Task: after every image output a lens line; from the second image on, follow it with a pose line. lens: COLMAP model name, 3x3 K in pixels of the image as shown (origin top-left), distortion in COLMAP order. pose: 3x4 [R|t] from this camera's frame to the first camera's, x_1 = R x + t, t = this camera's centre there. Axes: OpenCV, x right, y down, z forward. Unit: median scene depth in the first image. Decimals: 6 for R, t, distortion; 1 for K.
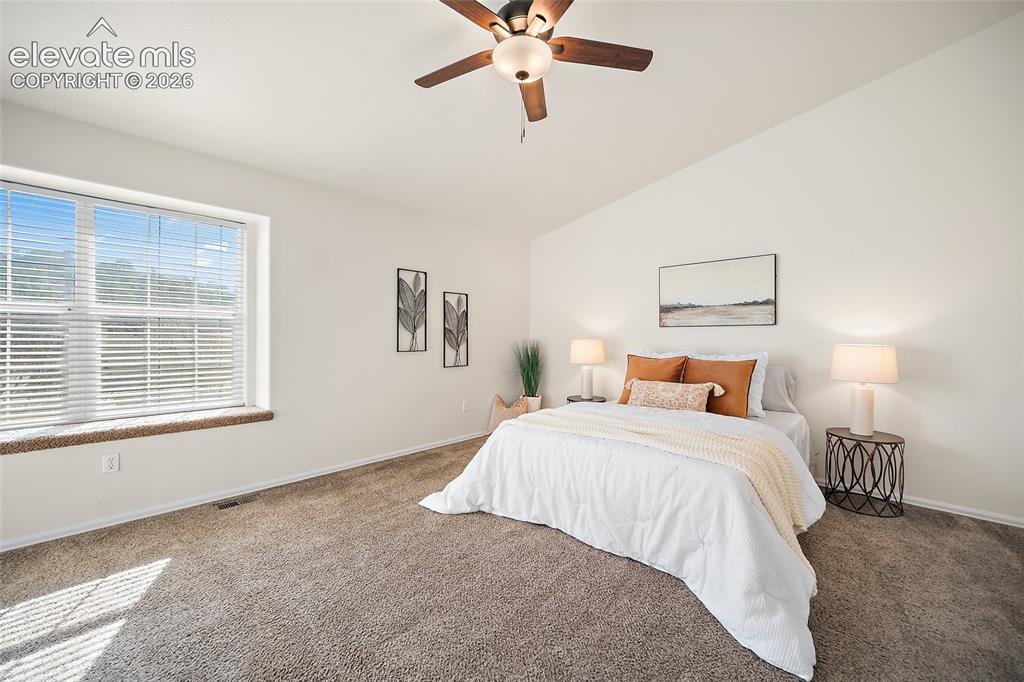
lens RADIAL K [[408.1, 0, 519.1], [0, 408.1, 327.8], [0, 0, 1]] dist [-0.002941, -0.000316]
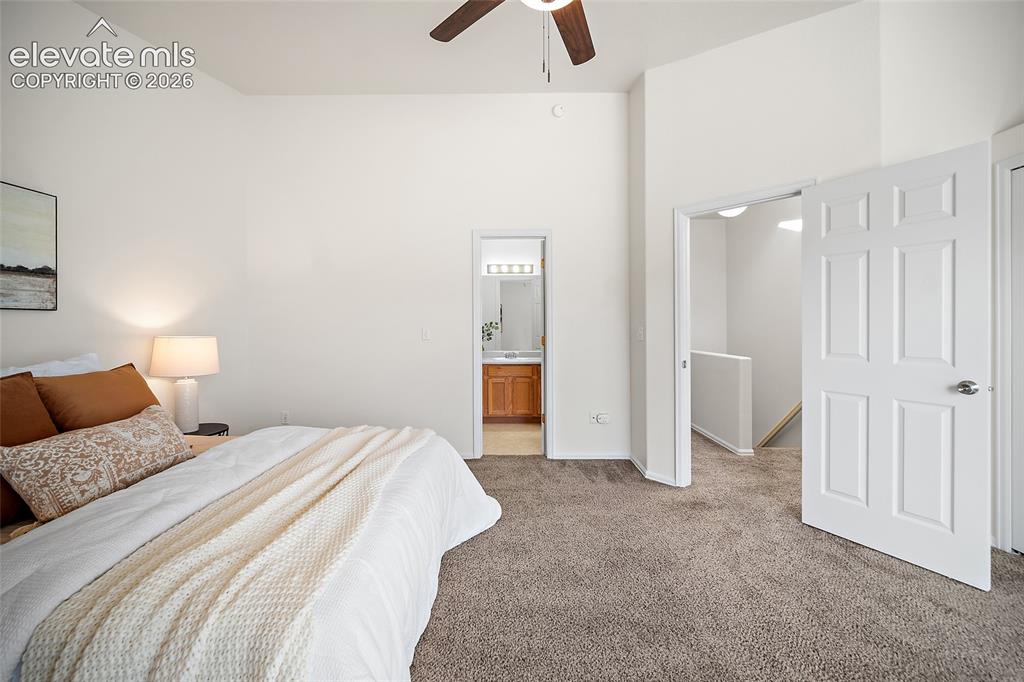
lens RADIAL K [[408.1, 0, 519.1], [0, 408.1, 327.8], [0, 0, 1]] dist [-0.002941, -0.000316]
pose [[-0.673995, -0.003931, 0.738726, -0.295899], [-0.002141, 0.999992, 0.003367, 0.015355], [-0.738733, 0.000688, -0.673998, 0.894508]]
